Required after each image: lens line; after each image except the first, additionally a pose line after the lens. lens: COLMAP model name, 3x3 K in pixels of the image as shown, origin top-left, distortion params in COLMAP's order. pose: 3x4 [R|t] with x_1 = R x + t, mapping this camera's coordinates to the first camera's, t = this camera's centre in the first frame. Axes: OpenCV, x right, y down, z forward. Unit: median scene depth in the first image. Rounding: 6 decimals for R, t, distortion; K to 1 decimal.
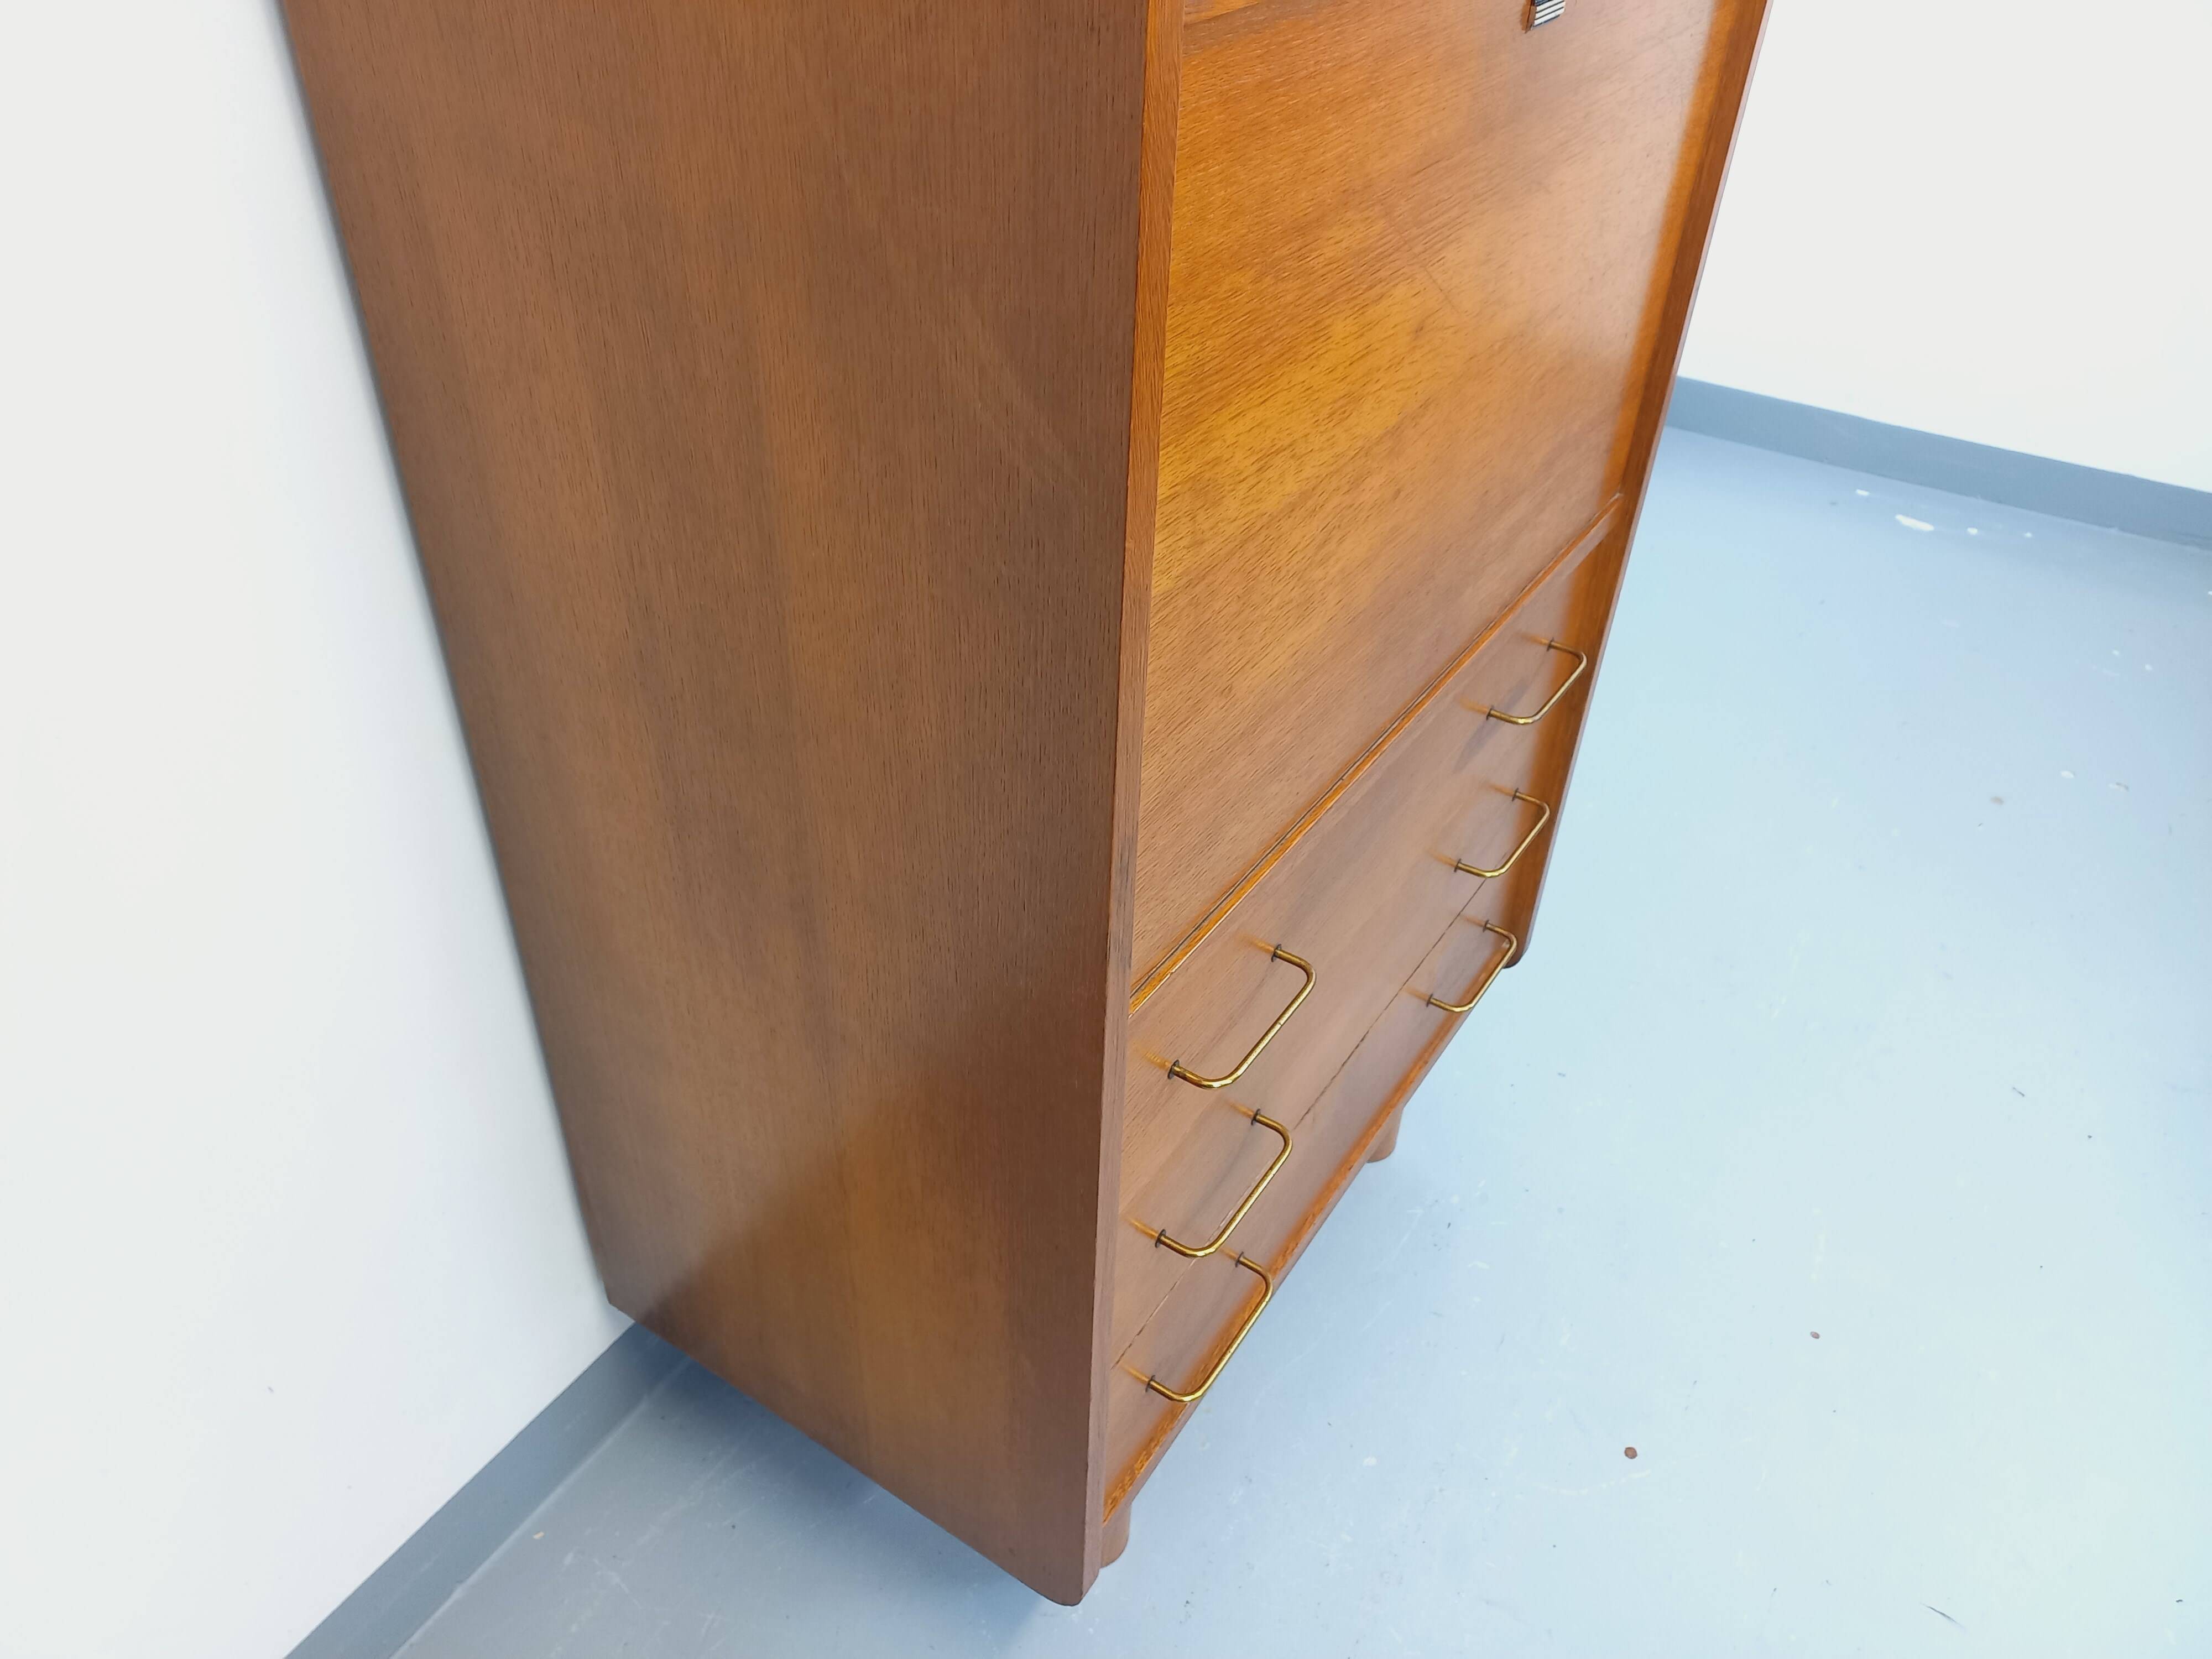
lens RADIAL K [[1634.1, 0, 1096.9], [0, 1634.1, 836.3], [0, 0, 1]] dist [0.097281, -0.133697]
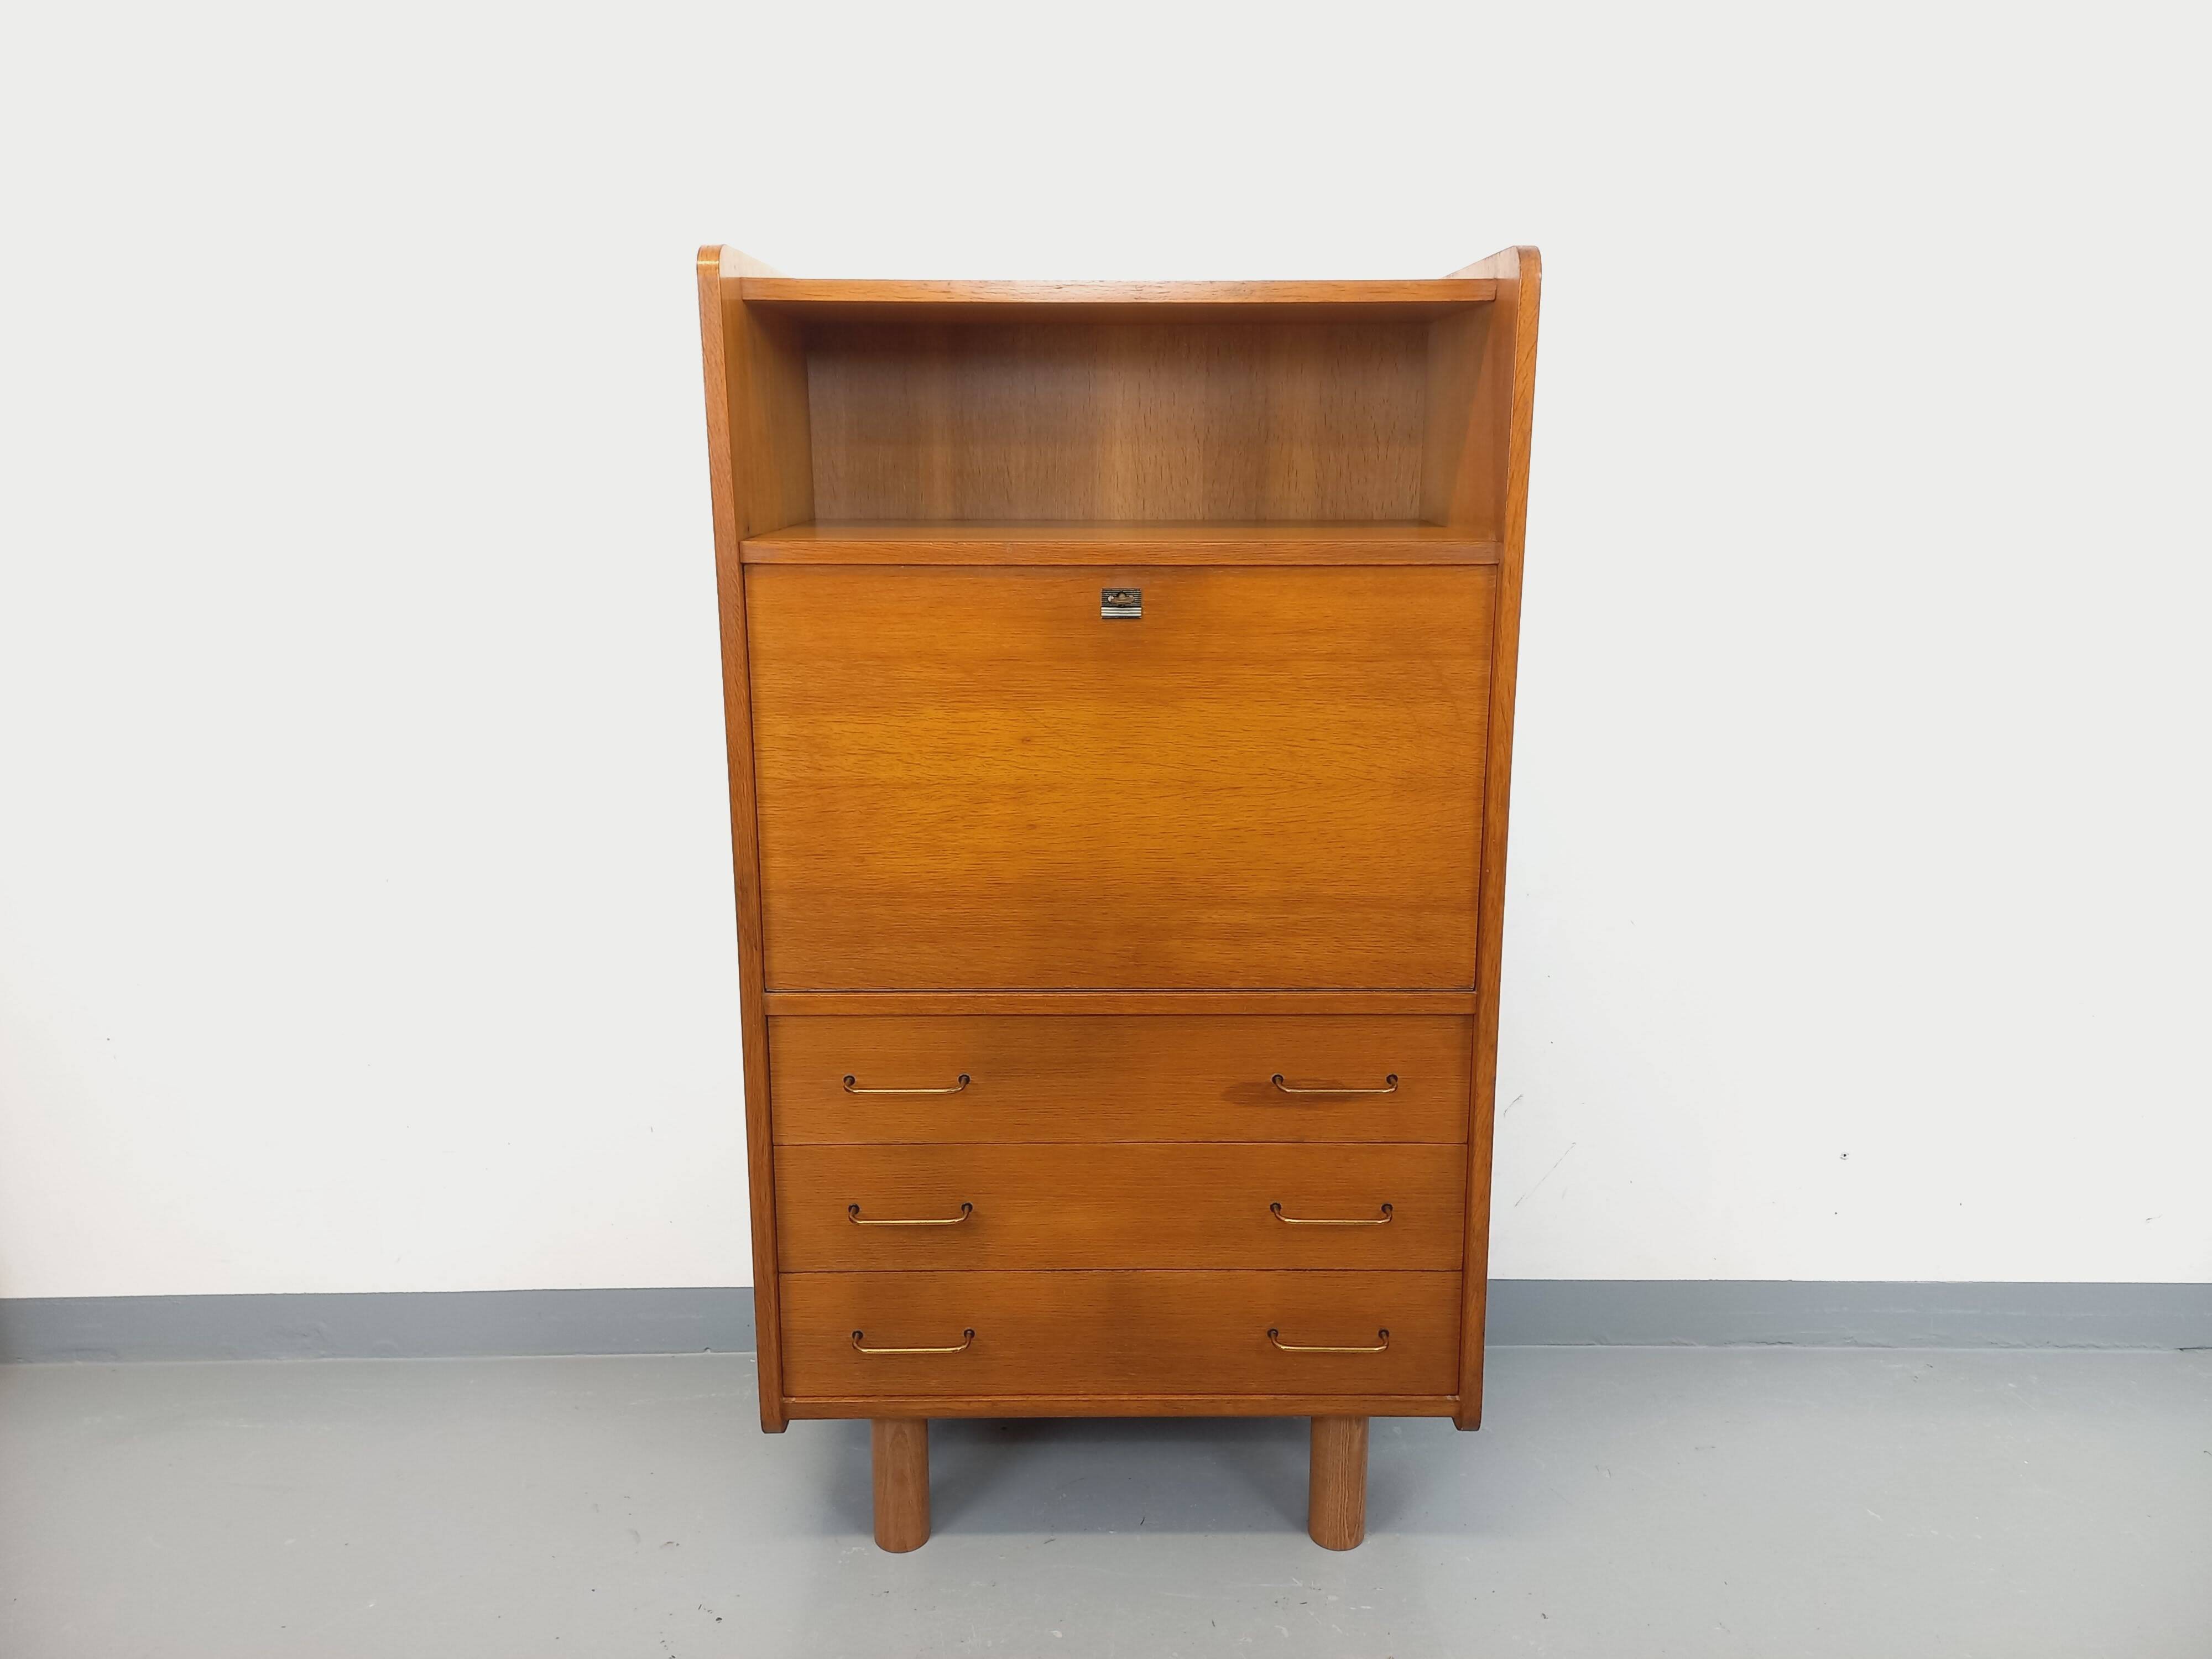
lens RADIAL K [[1646.7, 0, 1107.8], [0, 1646.7, 797.0], [0, 0, 1]] dist [0.086024, -0.062993]
pose [[0.553409, 0.152870, -0.818761, 2.056828], [-0.491204, 0.853772, -0.172603, 0.056325], [0.672650, 0.497699, 0.547575, -0.005532]]
